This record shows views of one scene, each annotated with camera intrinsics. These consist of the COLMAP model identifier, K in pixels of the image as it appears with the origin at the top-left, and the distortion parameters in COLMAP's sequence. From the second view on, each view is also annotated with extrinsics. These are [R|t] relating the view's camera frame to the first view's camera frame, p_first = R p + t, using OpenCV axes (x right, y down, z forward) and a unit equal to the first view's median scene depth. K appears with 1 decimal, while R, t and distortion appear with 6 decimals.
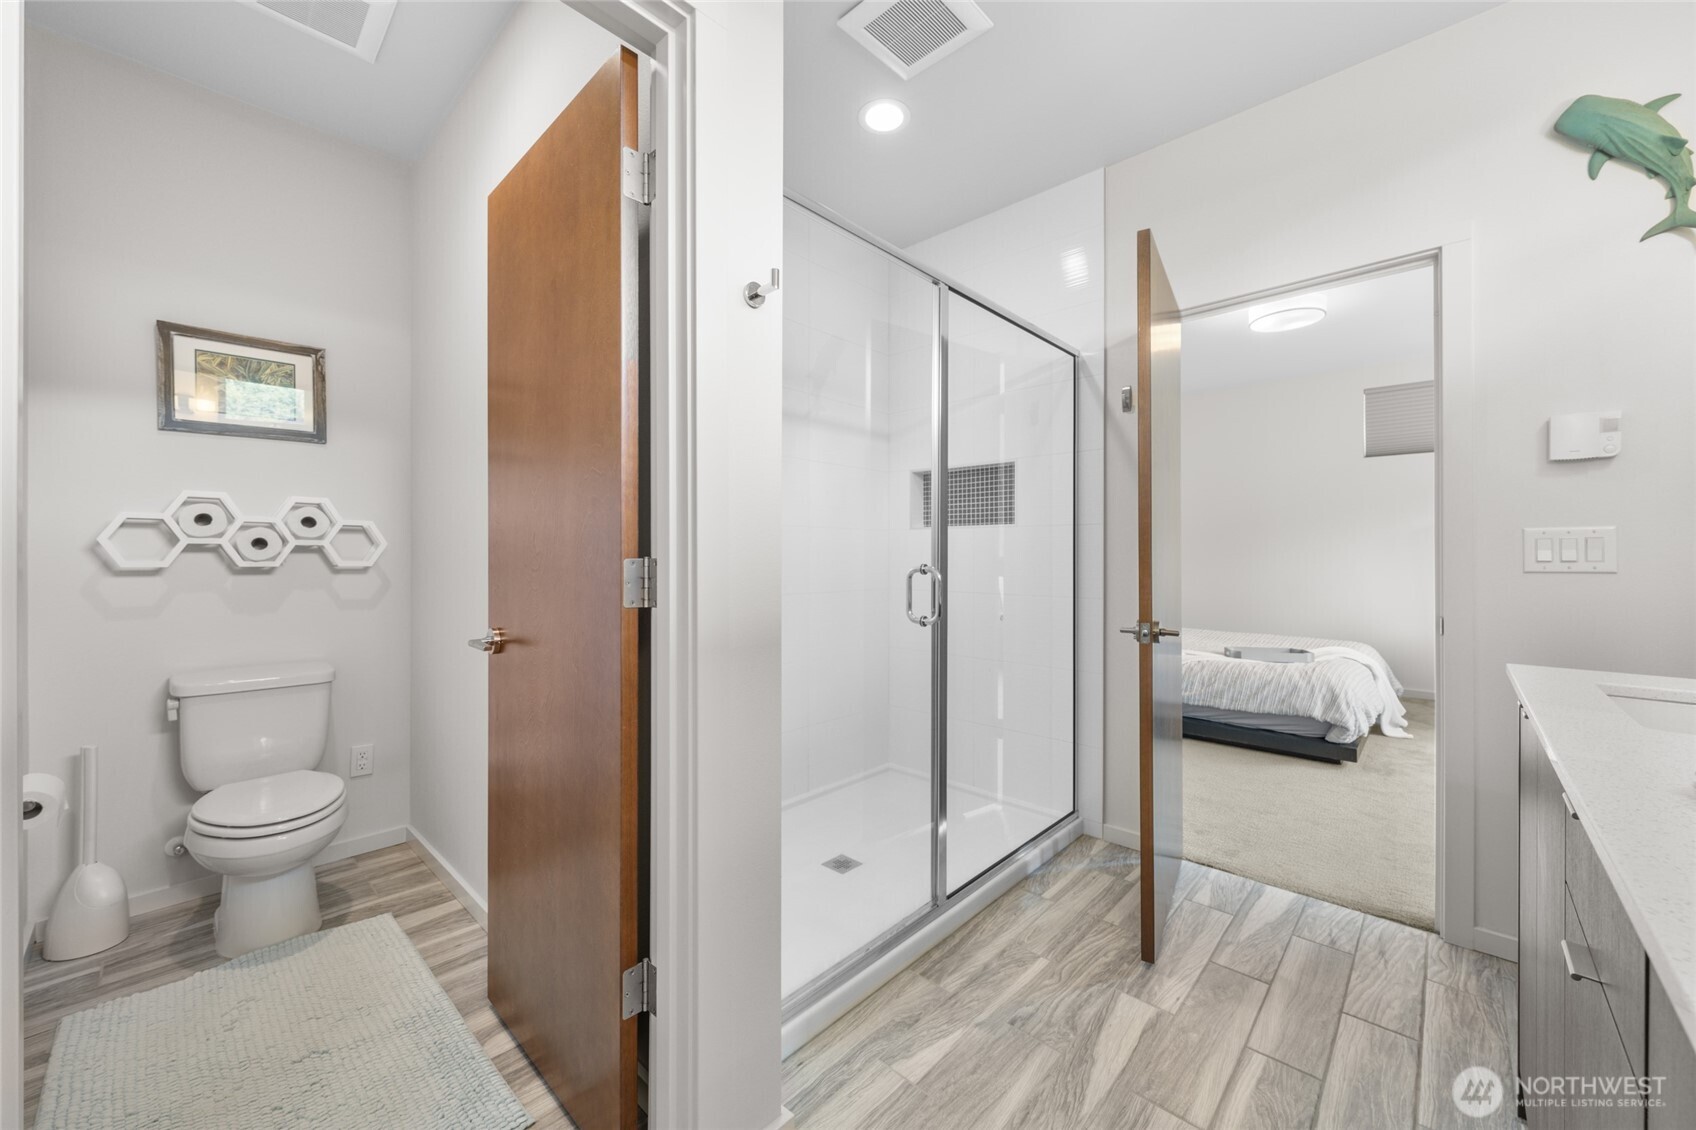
lens RADIAL K [[655.8, 0, 841.9], [0, 655.8, 565.4], [0, 0, 1]] dist [0.002036, 0.000067]
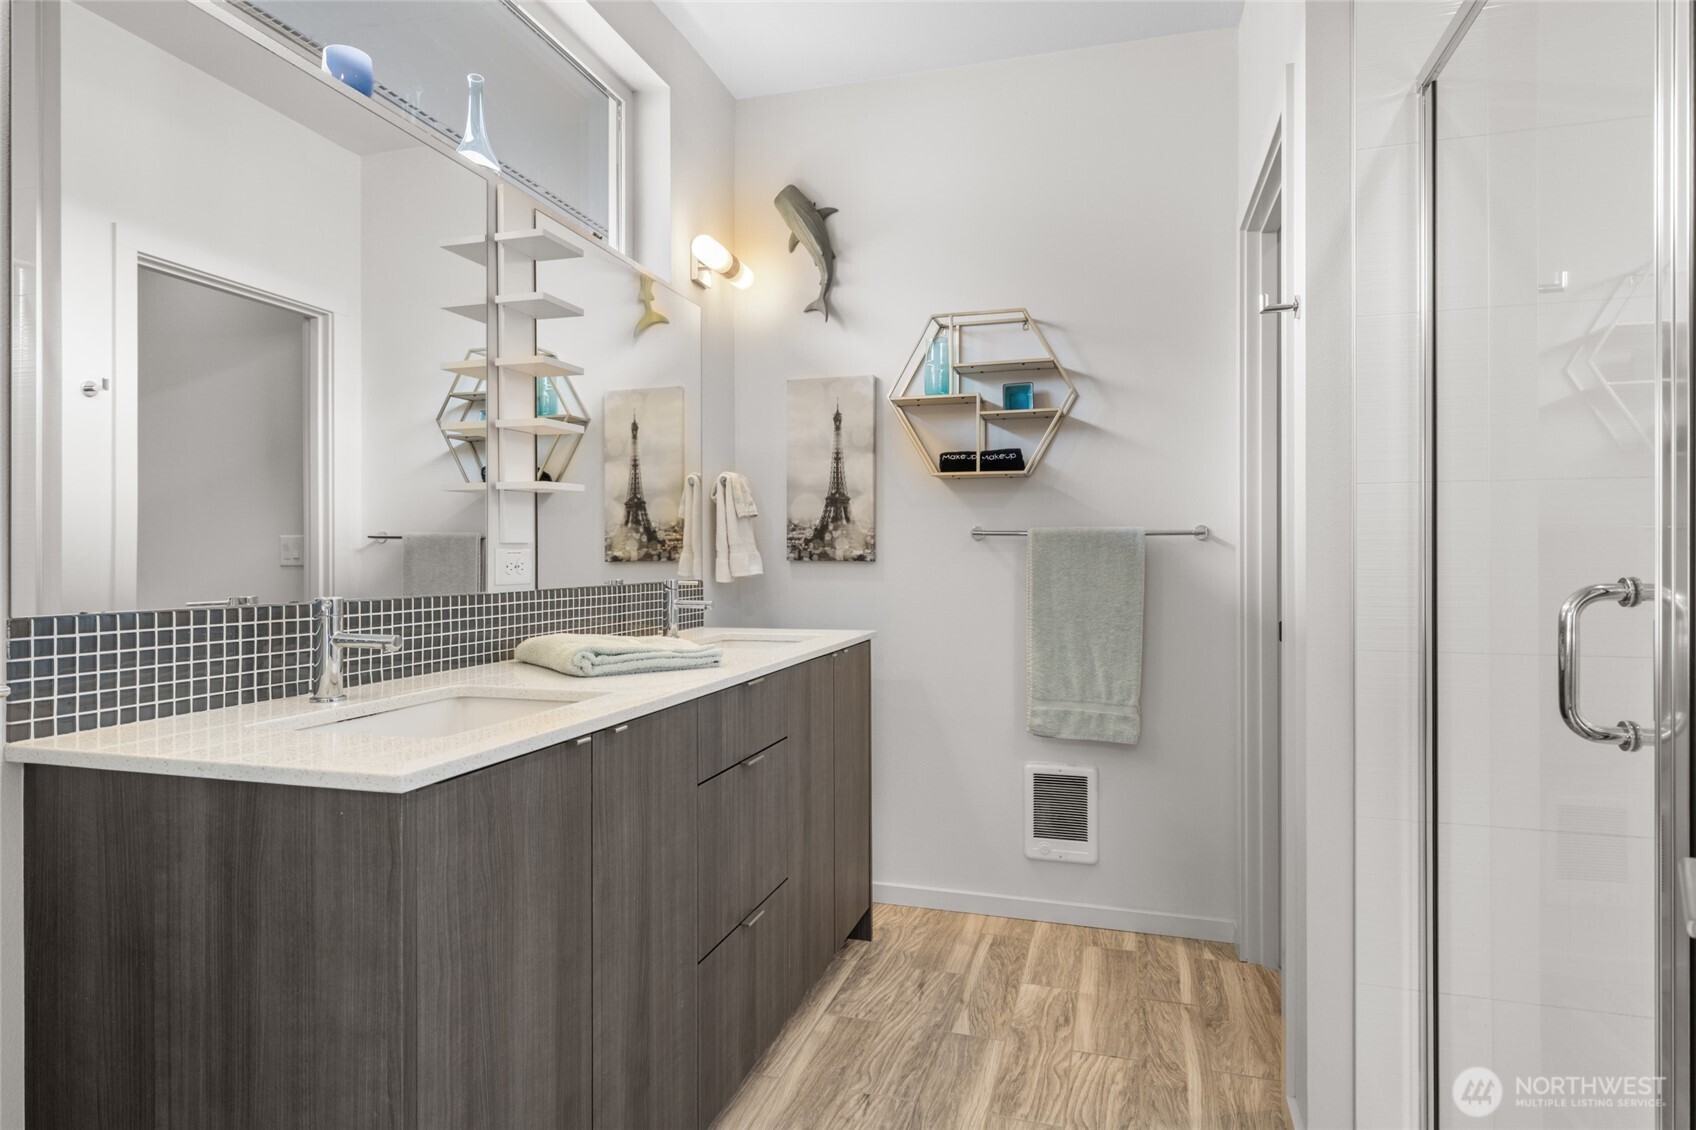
lens RADIAL K [[941.9, 0, 846.2], [0, 941.9, 547.5], [0, 0, 1]] dist [0.001821, 0.000027]
pose [[-0.892570, 0.000076, -0.450909, 1.154855], [-0.002119, 0.999988, 0.004362, -0.029666], [0.450904, 0.004849, -0.892559, 2.032778]]
